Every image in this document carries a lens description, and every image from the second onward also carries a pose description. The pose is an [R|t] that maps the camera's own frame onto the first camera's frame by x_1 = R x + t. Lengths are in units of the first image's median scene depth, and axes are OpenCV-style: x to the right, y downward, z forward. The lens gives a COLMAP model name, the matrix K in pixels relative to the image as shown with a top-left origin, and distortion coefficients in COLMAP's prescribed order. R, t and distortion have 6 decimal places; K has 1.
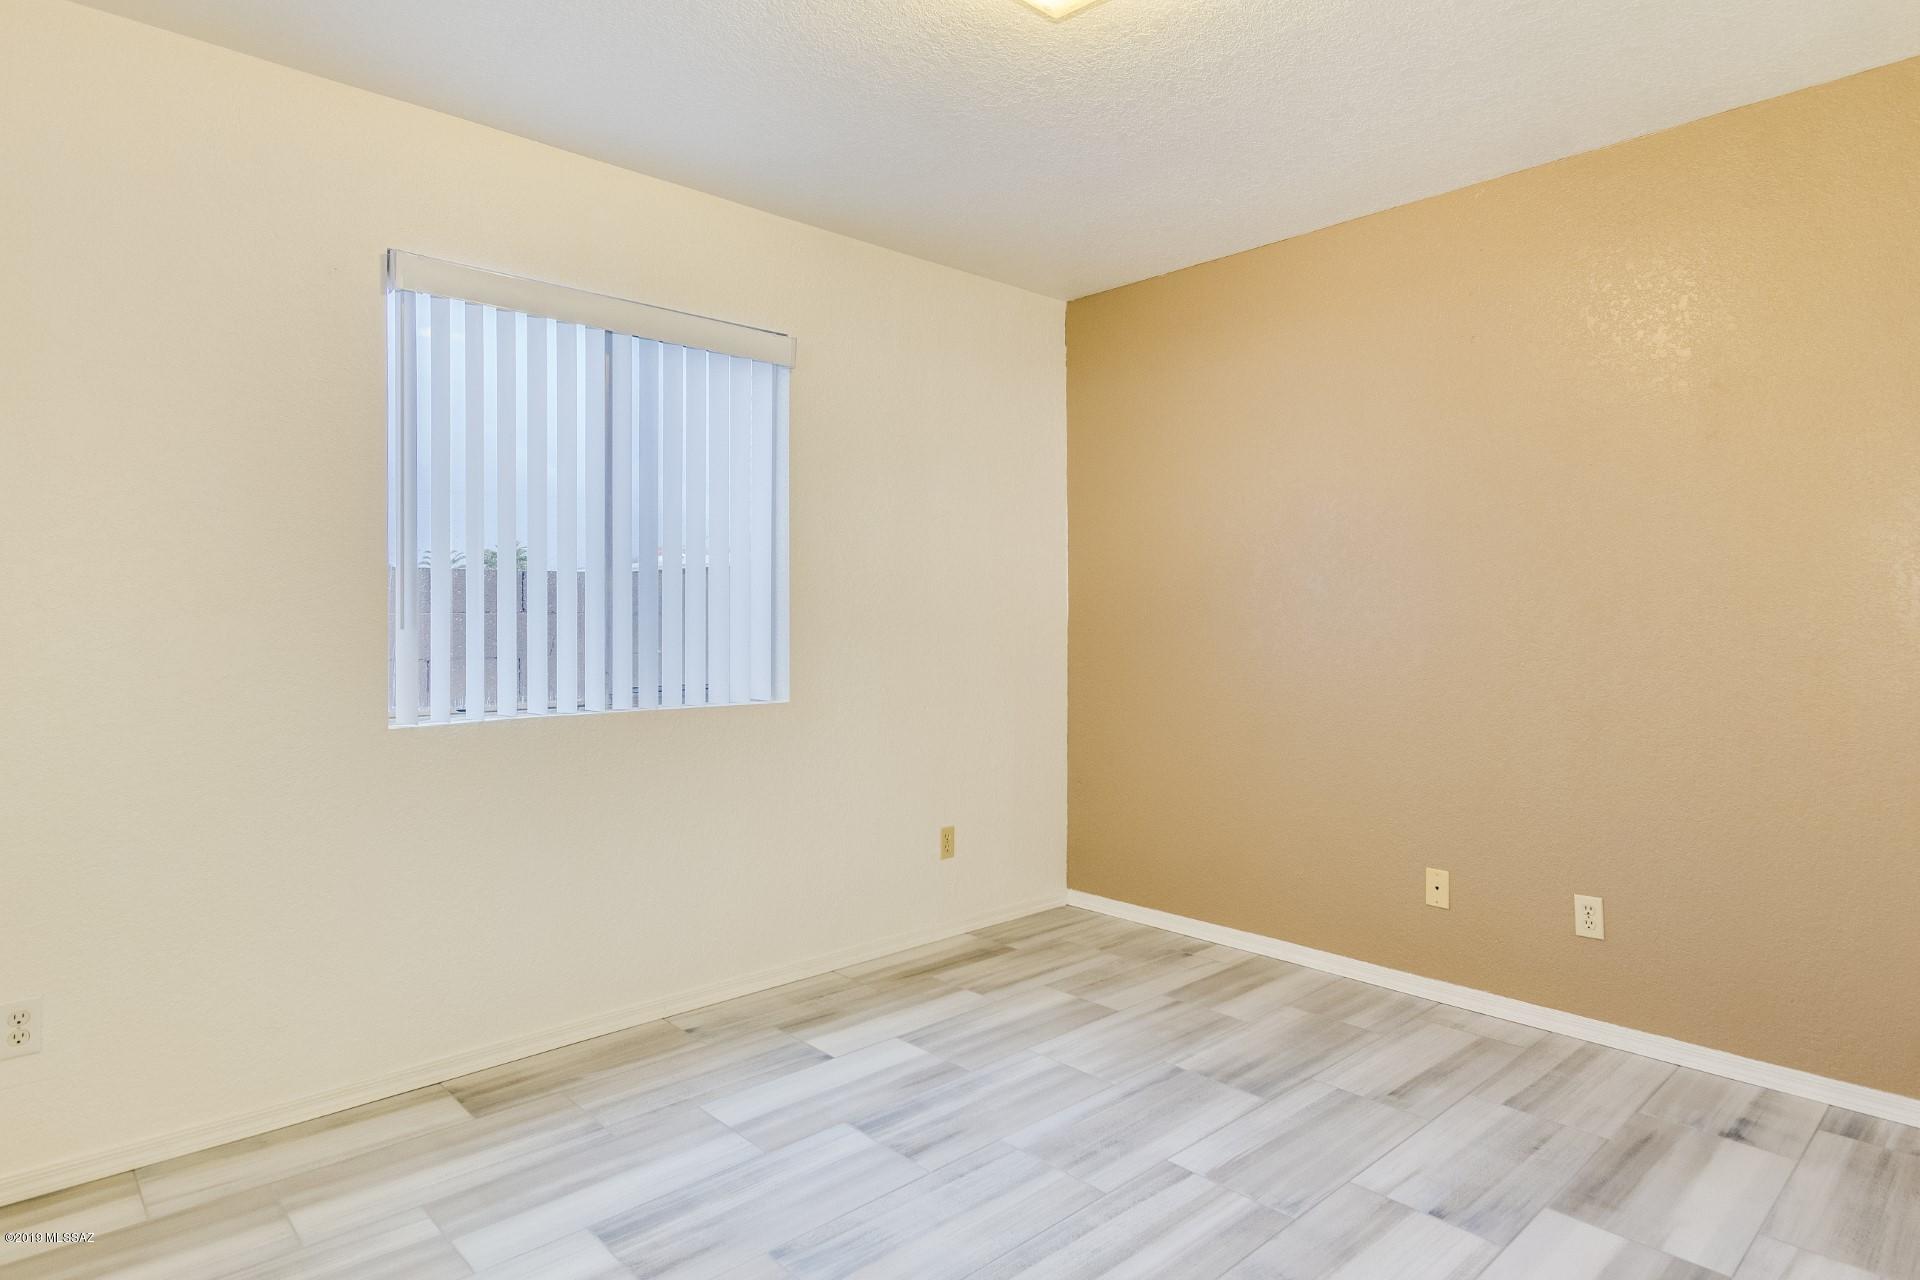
lens RADIAL K [[1061.0, 0, 947.0], [0, 1061.0, 618.5], [0, 0, 1]] dist [0.009739, -0.004131]
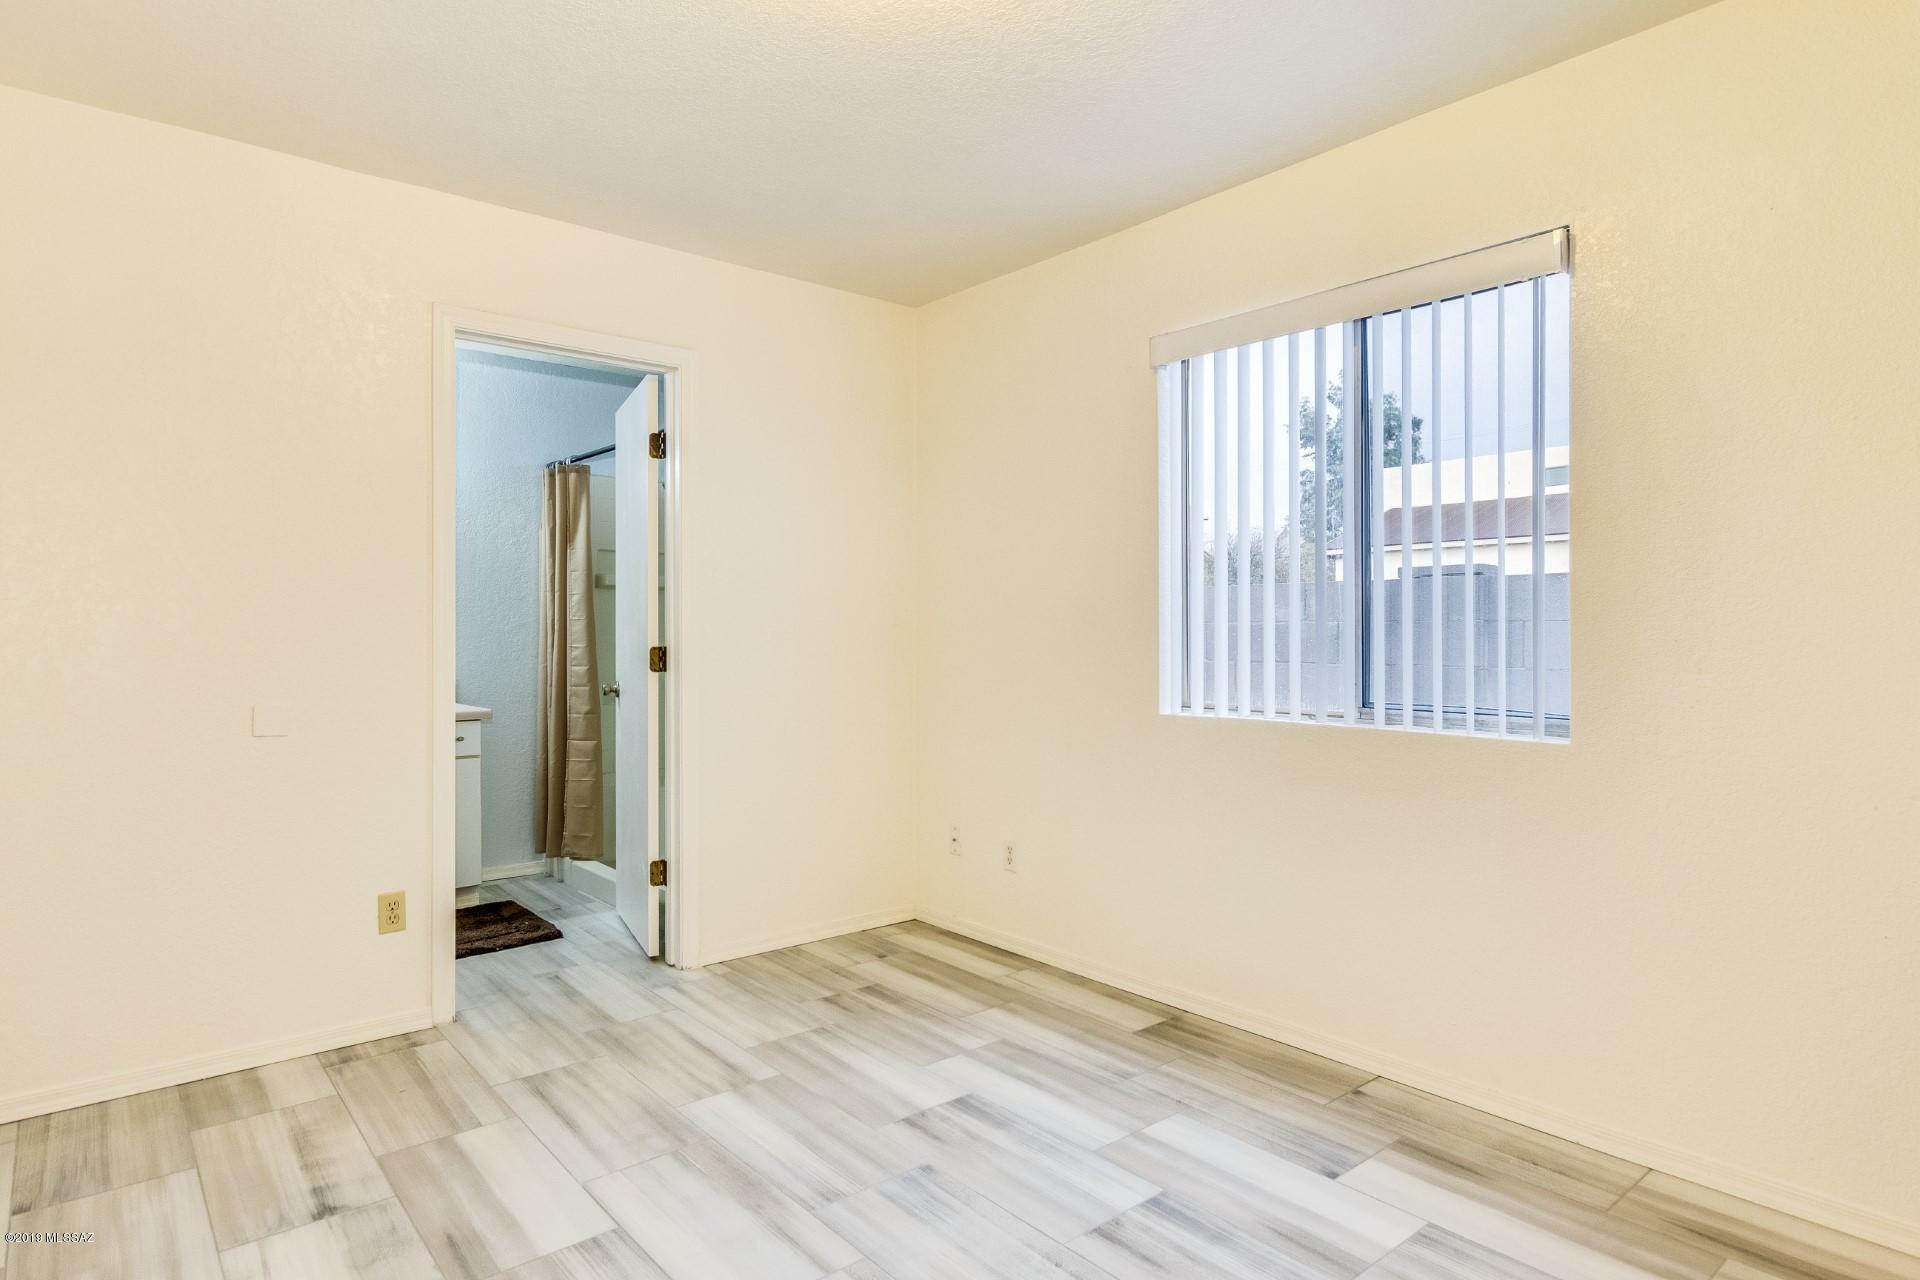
lens RADIAL K [[1061.0, 0, 947.0], [0, 1061.0, 618.5], [0, 0, 1]] dist [0.009739, -0.004131]
pose [[-0.055520, -0.008107, -0.998425, 0.785528], [0.005084, 0.999952, -0.008402, -0.000676], [0.998445, -0.005543, -0.055476, 0.841348]]
